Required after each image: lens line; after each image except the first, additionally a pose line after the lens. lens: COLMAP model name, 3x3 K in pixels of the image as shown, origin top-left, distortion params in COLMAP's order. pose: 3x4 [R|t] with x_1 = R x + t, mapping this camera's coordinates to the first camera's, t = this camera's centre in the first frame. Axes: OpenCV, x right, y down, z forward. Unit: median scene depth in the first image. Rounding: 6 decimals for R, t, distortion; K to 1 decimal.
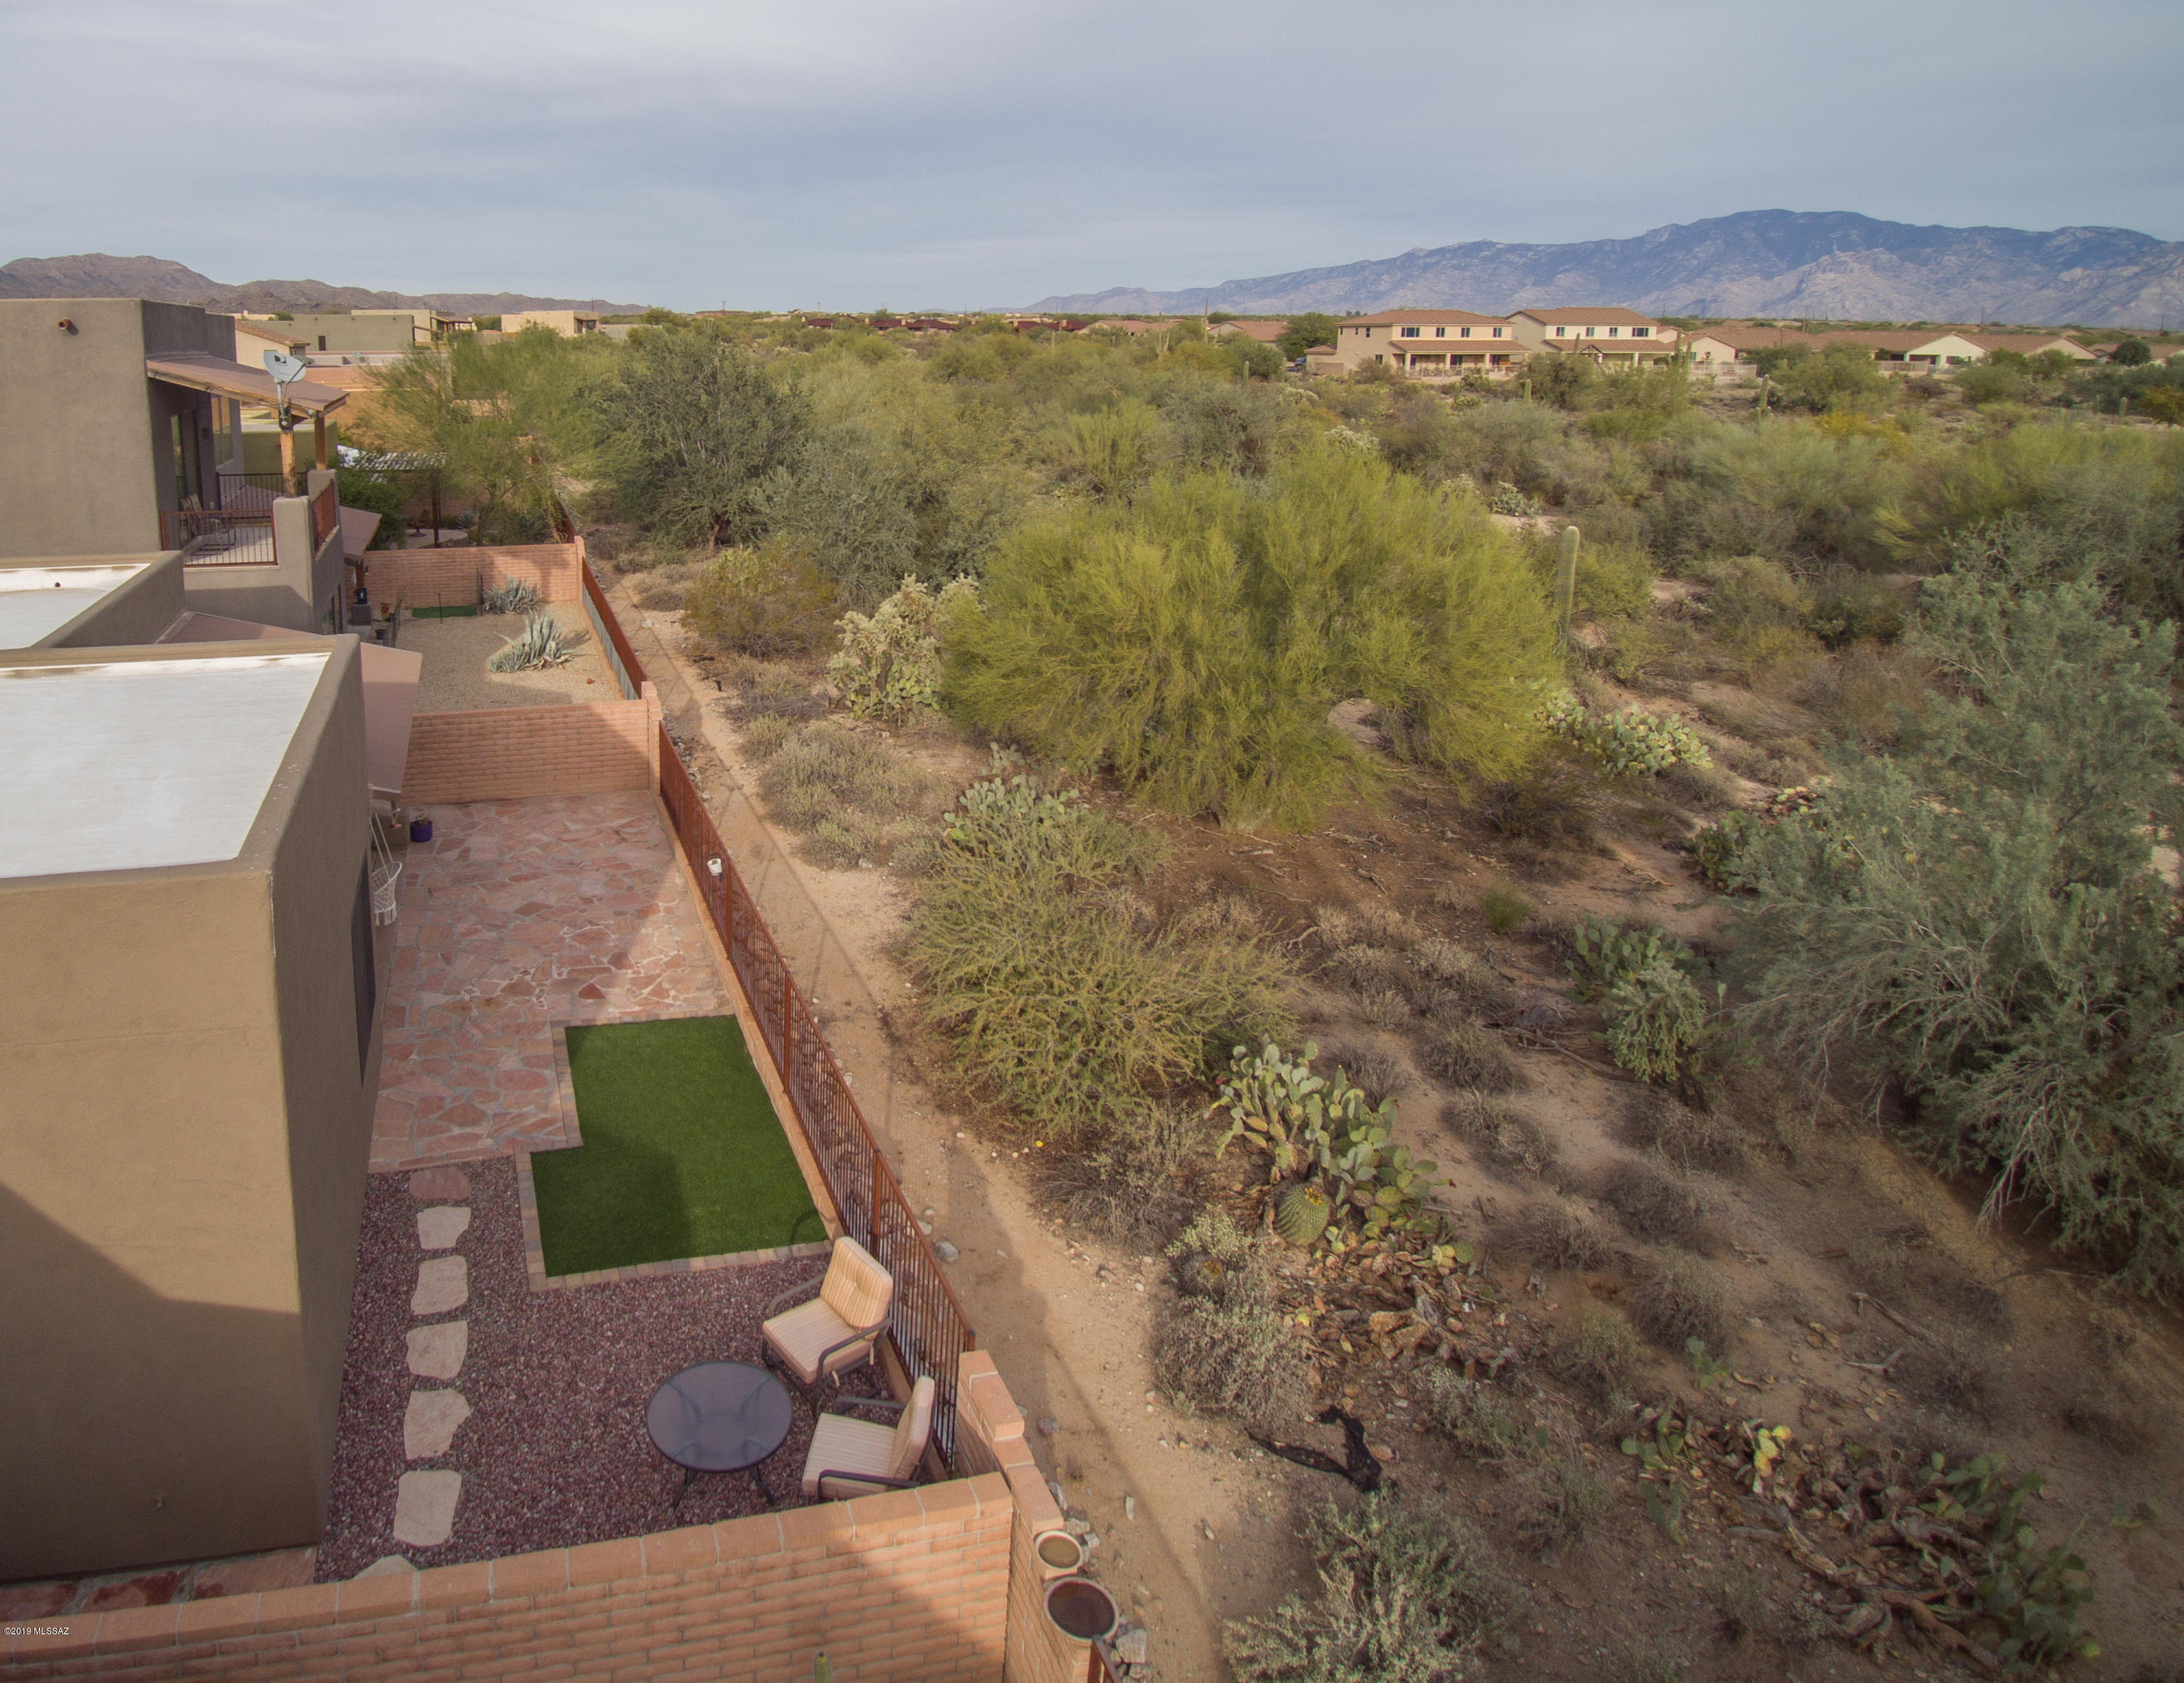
lens RADIAL K [[2240.8, 0, 1092.0], [0, 2240.8, 841.5], [0, 0, 1]] dist [-0.249149, 0.464762]
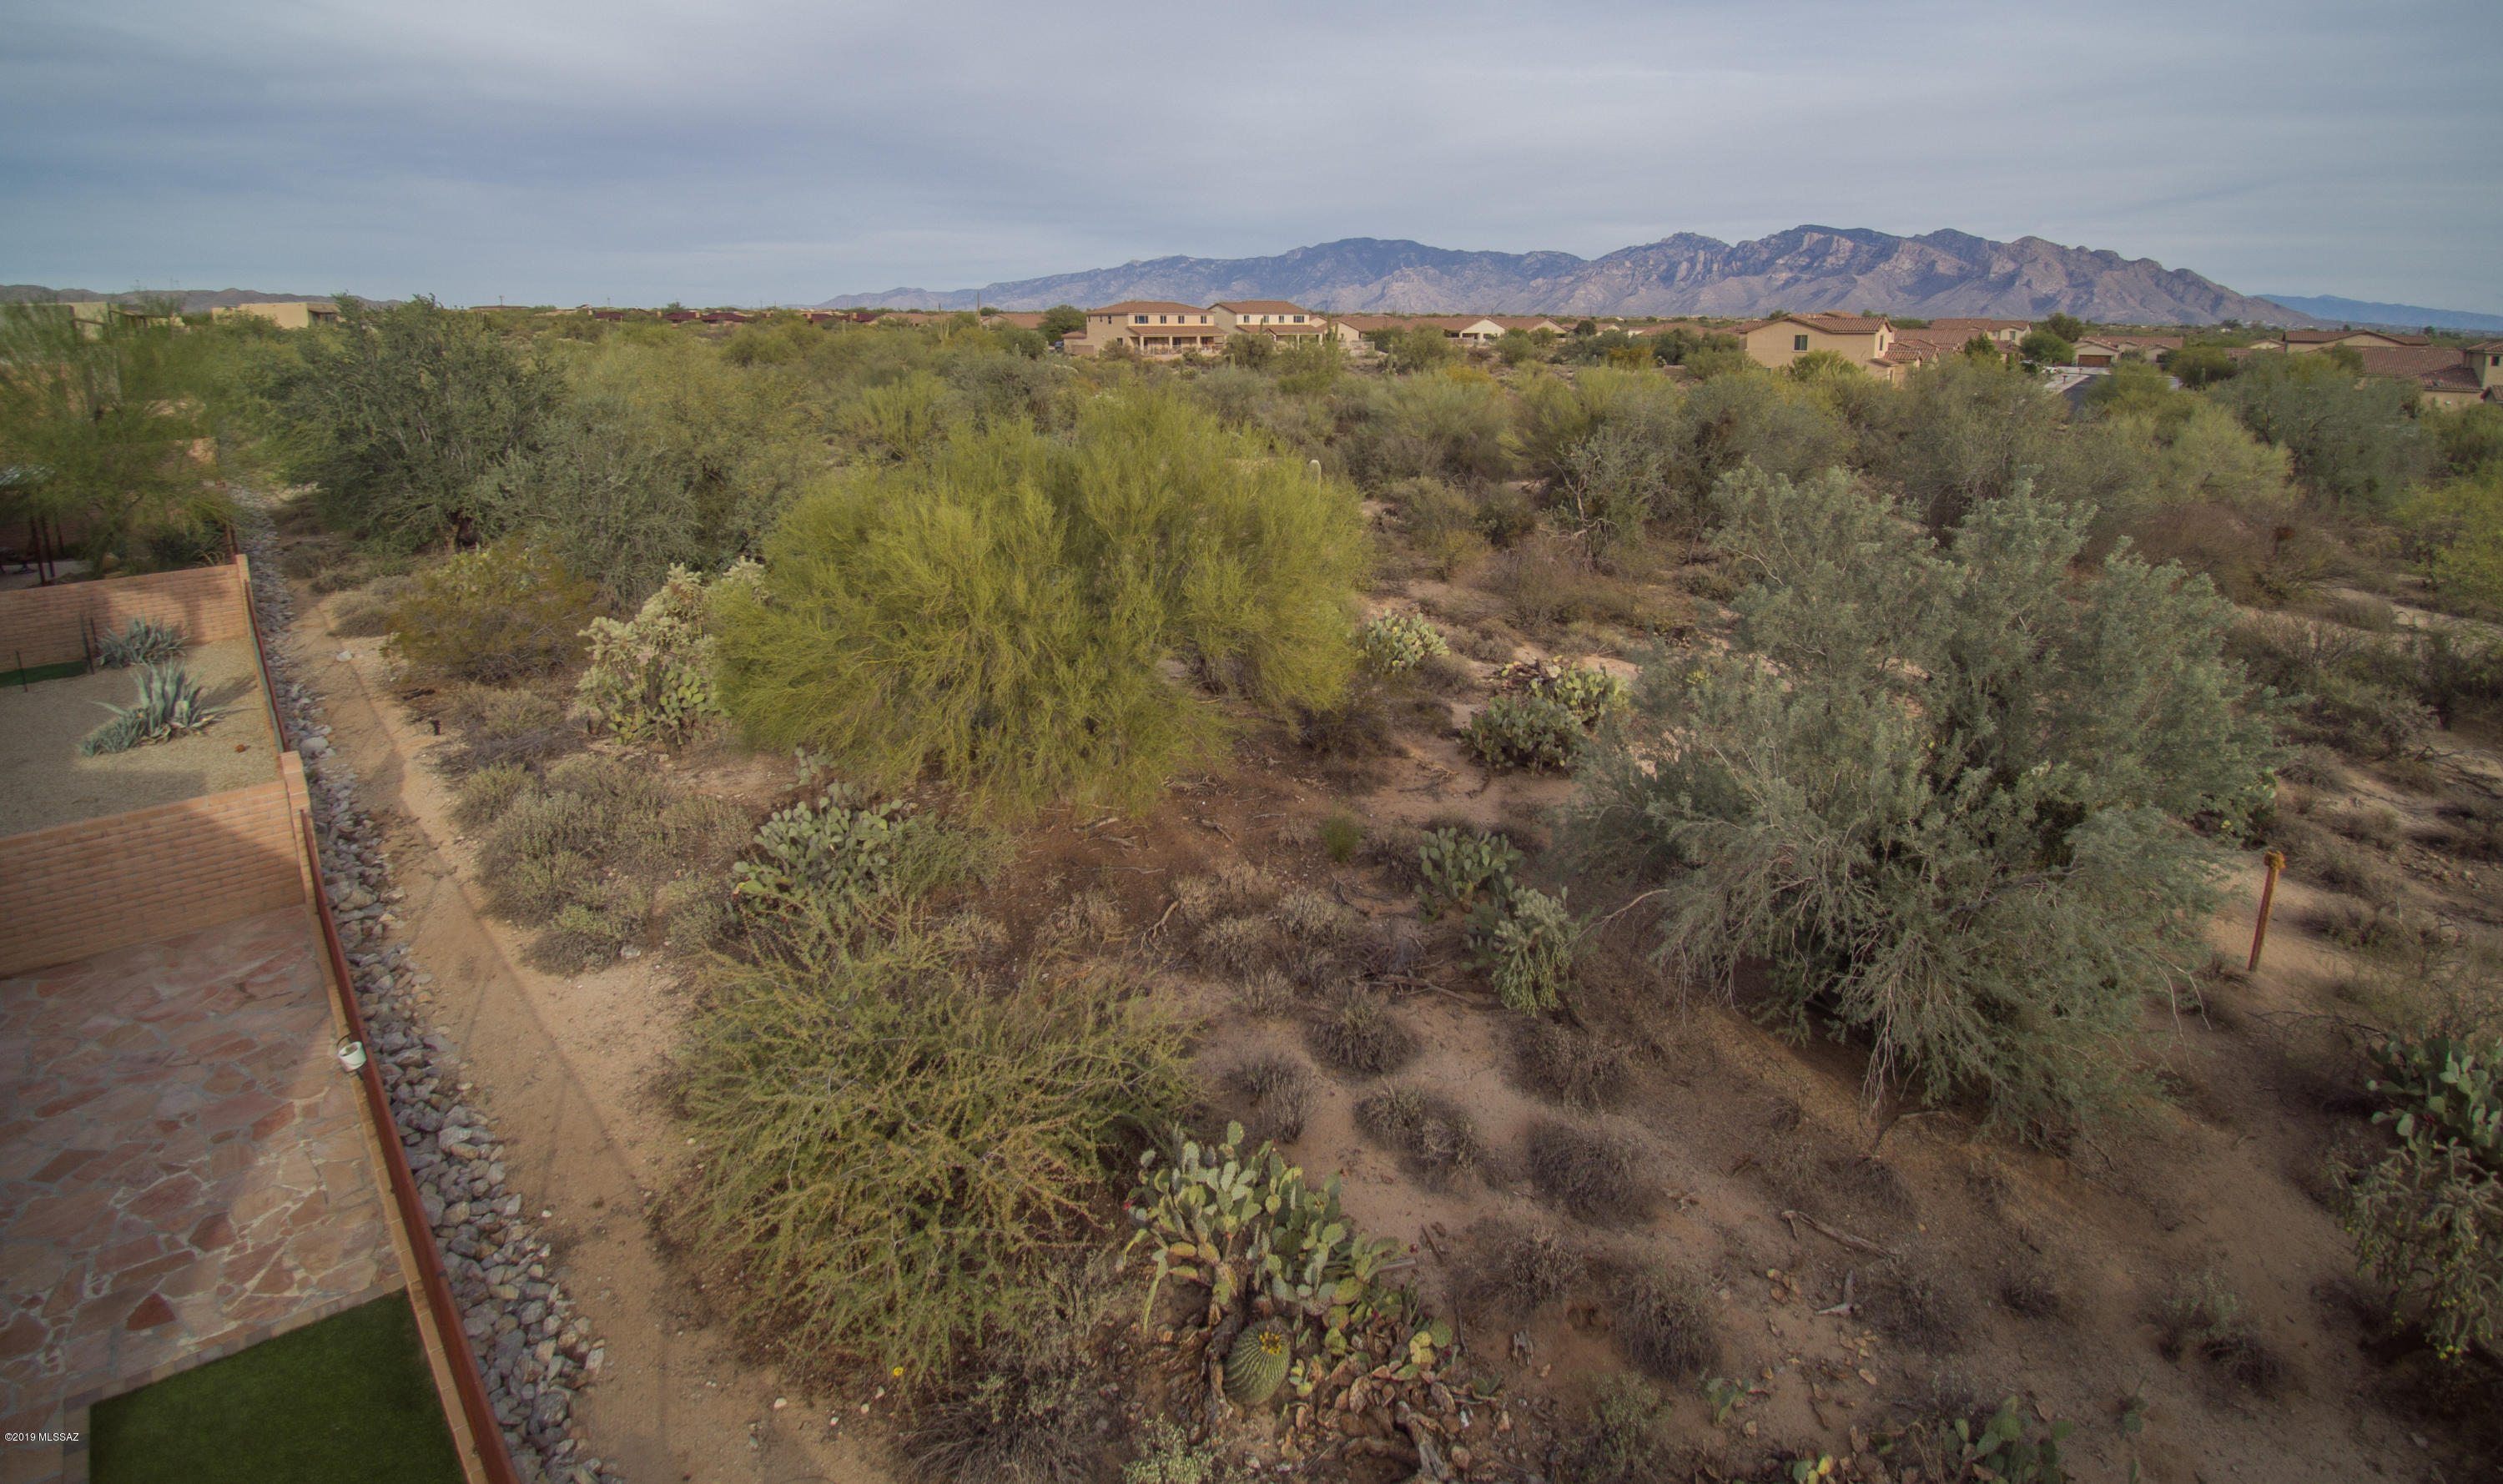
lens RADIAL K [[1530.5, 0, 1216.8], [0, 1530.5, 666.2], [0, 0, 1]] dist [-0.138747, 0.001249]
pose [[0.976598, -0.096951, 0.191981, 0.005252], [0.101342, 0.994765, -0.013162, -0.053556], [-0.189700, 0.032310, 0.981310, 0.408710]]
